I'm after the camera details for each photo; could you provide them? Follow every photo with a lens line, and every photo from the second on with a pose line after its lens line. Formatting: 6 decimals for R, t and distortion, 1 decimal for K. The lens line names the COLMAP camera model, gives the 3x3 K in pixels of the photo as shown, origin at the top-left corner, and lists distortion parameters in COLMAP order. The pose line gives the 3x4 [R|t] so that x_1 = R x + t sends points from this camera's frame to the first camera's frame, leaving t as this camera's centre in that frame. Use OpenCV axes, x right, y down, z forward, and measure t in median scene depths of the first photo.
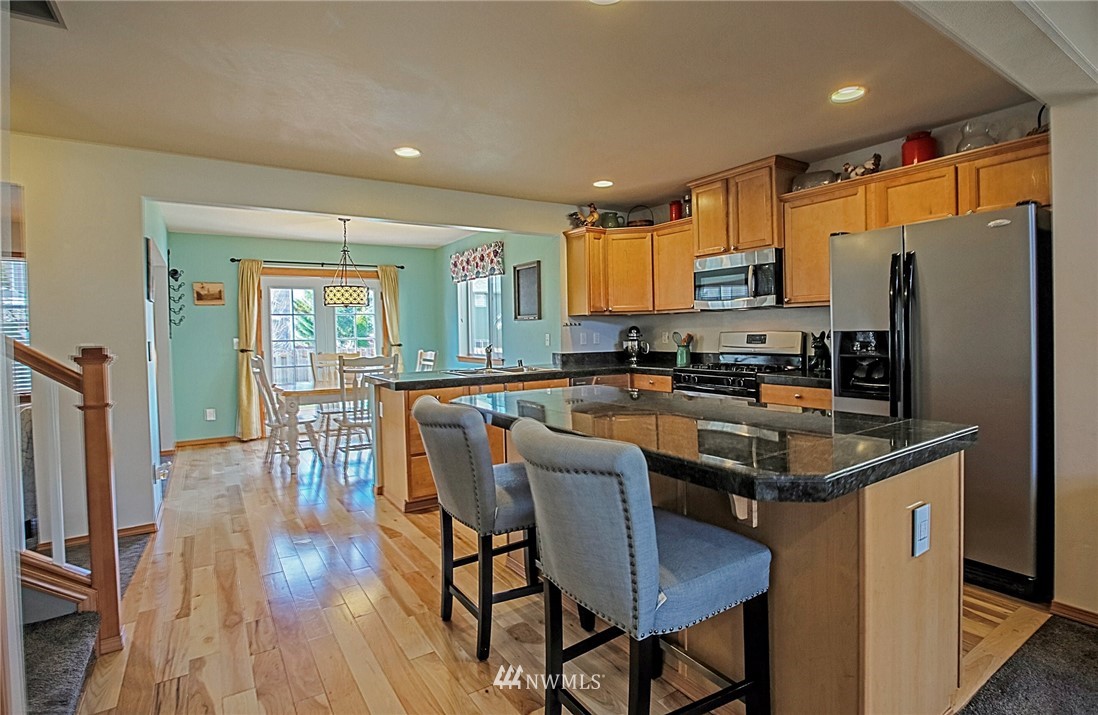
lens RADIAL K [[531.8, 0, 551.7], [0, 531.8, 335.7], [0, 0, 1]] dist [-0.042490, 0.000989]
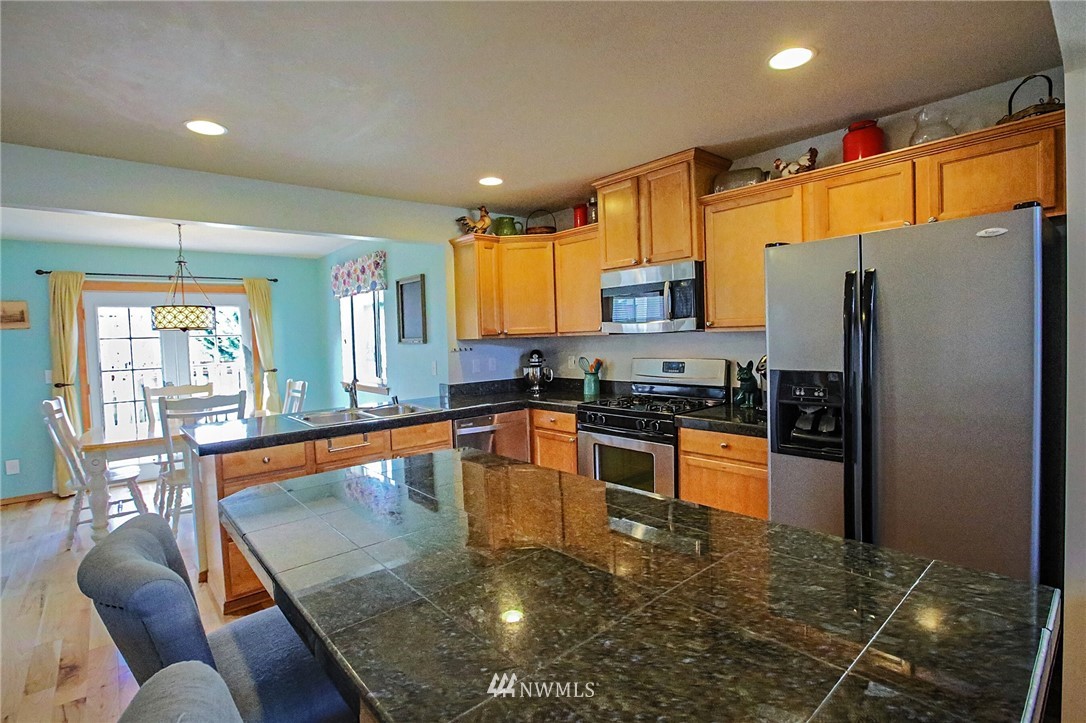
lens RADIAL K [[522.0, 0, 541.6], [0, 522.0, 353.1], [0, 0, 1]] dist [-0.050037, 0.013345]
pose [[0.991864, -0.017537, 0.126086, 0.068007], [0.014969, 0.999661, 0.021287, -0.036159], [-0.126417, -0.019226, 0.991791, 0.186616]]
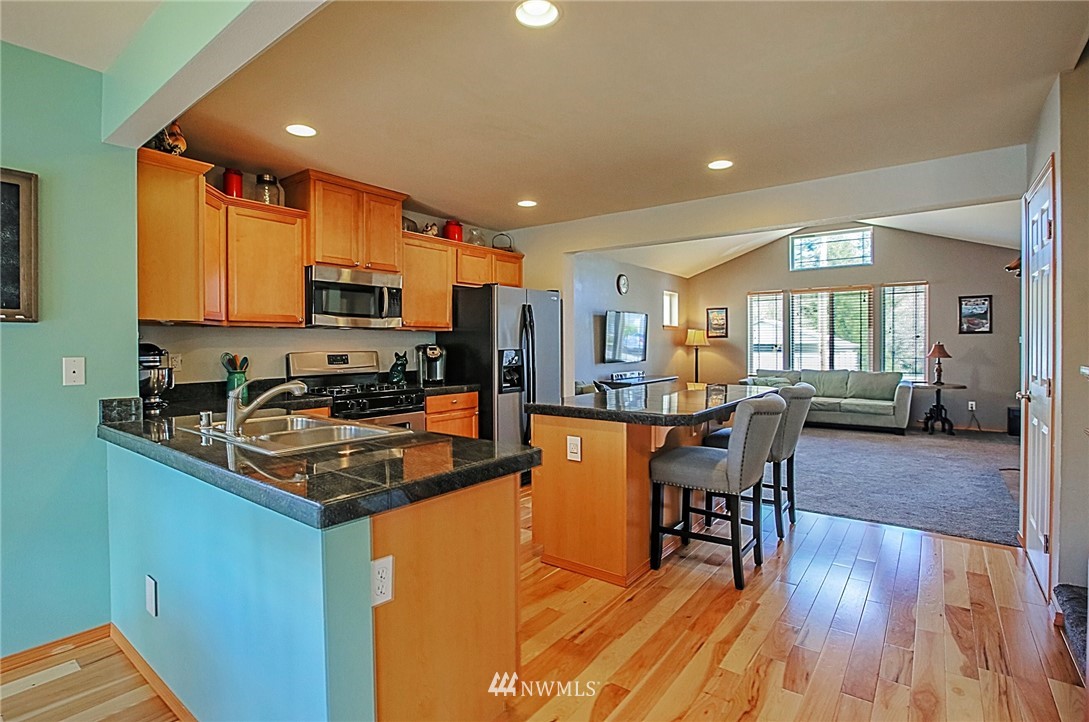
lens RADIAL K [[523.4, 0, 543.0], [0, 523.4, 352.6], [0, 0, 1]] dist [-0.050037, 0.013345]
pose [[-0.331853, 0.008687, 0.943291, -0.588940], [0.024932, 0.999689, -0.000435, 0.003095], [-0.943002, 0.023373, -0.331966, 0.916631]]
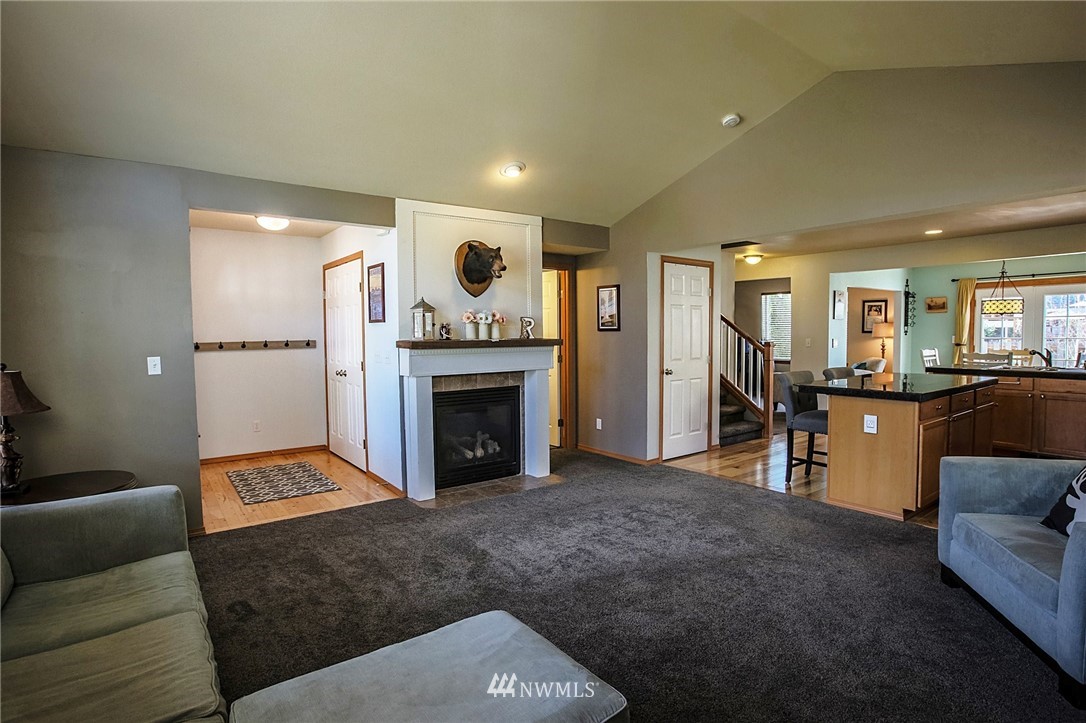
lens RADIAL K [[549.2, 0, 537.7], [0, 549.2, 364.9], [0, 0, 1]] dist [-0.058756, 0.017720]
pose [[0.048851, 0.084863, -0.995194, 1.032770], [-0.004447, 0.996393, 0.084747, -0.046173], [0.998796, 0.000286, 0.049052, -0.244456]]
